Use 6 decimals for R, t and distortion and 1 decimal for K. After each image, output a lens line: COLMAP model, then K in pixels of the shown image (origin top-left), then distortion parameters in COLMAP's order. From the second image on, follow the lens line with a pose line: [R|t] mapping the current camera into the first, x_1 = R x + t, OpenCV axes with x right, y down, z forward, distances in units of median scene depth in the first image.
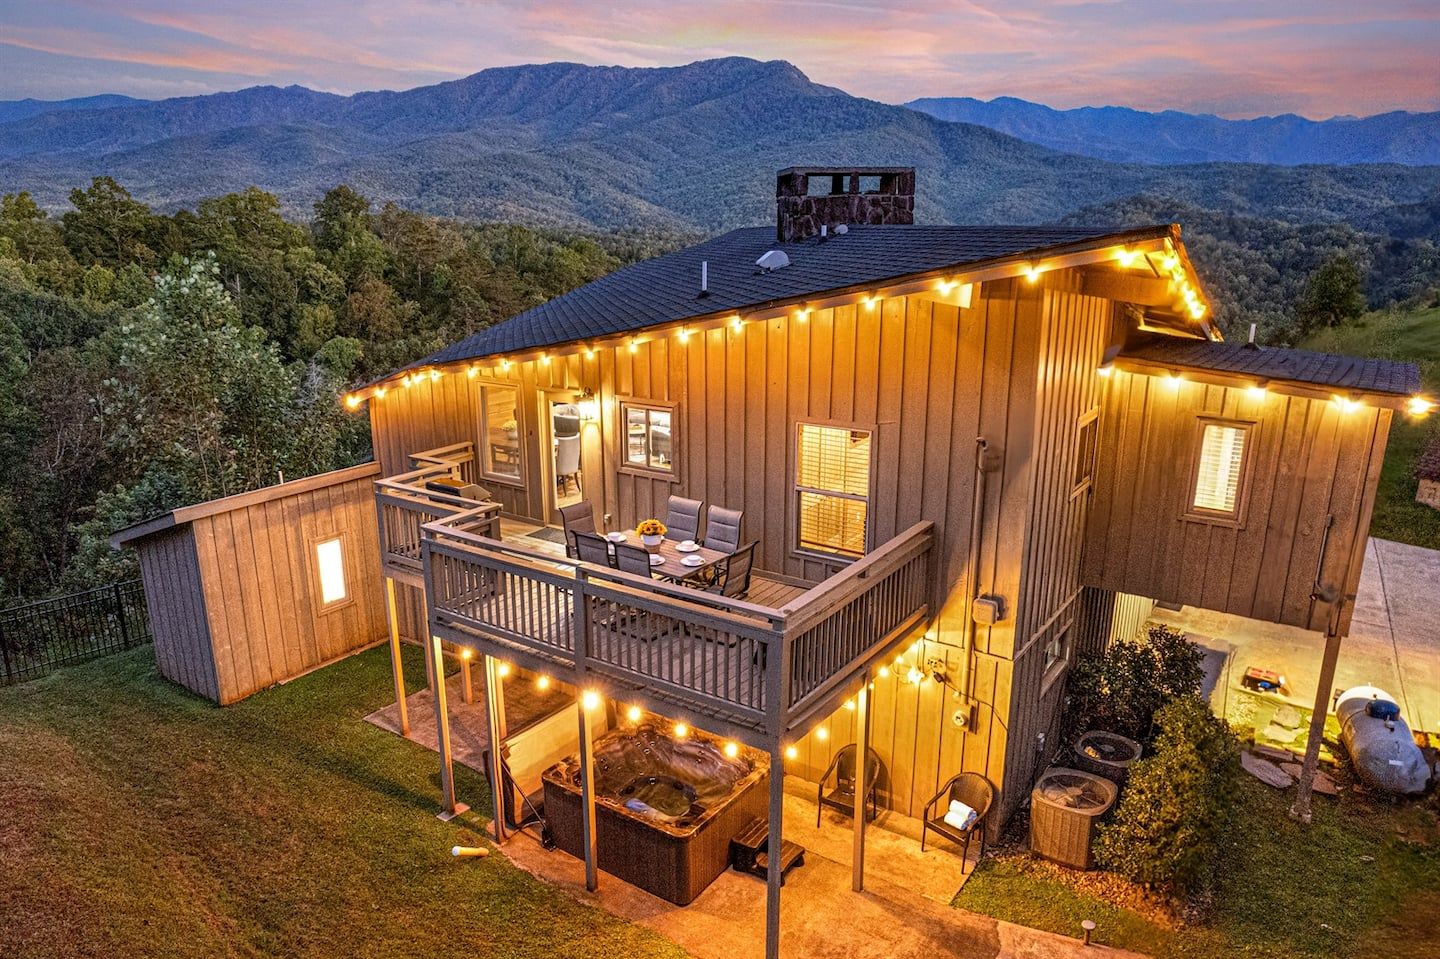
lens RADIAL K [[986.6, 0, 692.1], [0, 986.6, 525.7], [0, 0, 1]] dist [-0.047060, 0.002361]
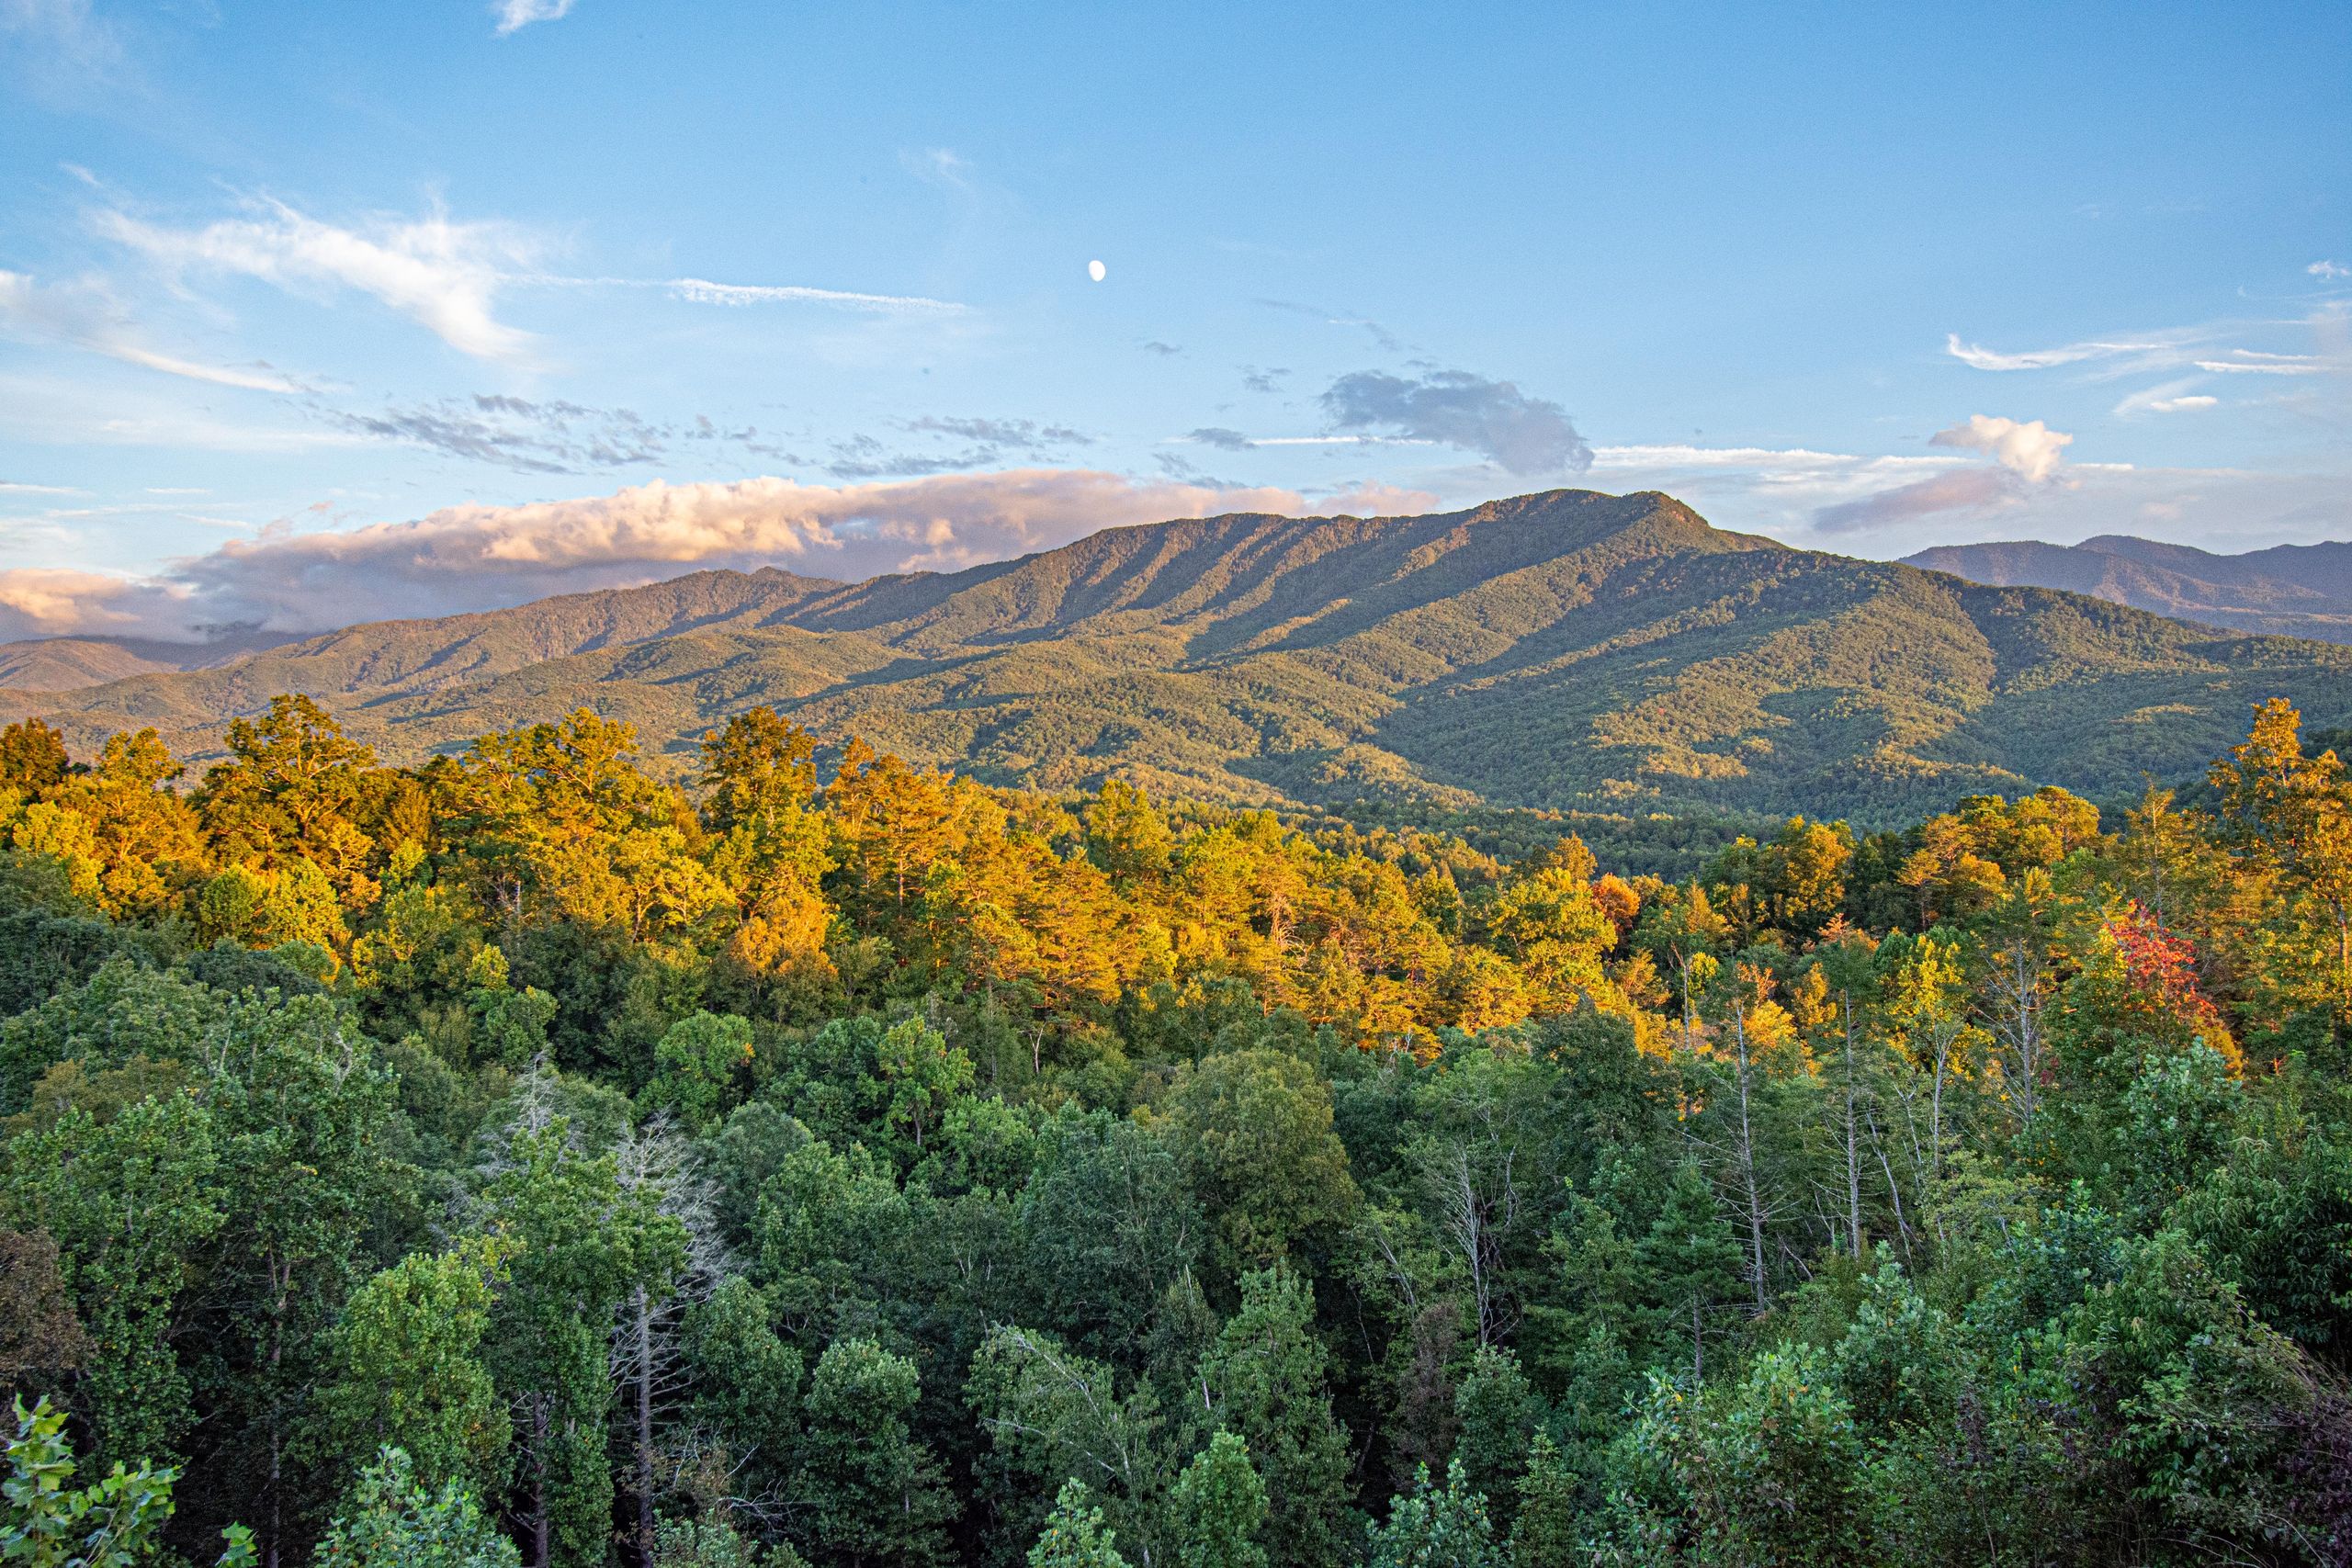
lens RADIAL K [[1960.9, 0, 1191.5], [0, 1960.9, 781.2], [0, 0, 1]] dist [-0.007625, 0.006494]
pose [[0.988445, -0.024522, -0.149585, 0.002378], [-0.021941, 0.953289, -0.301261, -0.020706], [0.149985, 0.301062, 0.941736, 0.114435]]
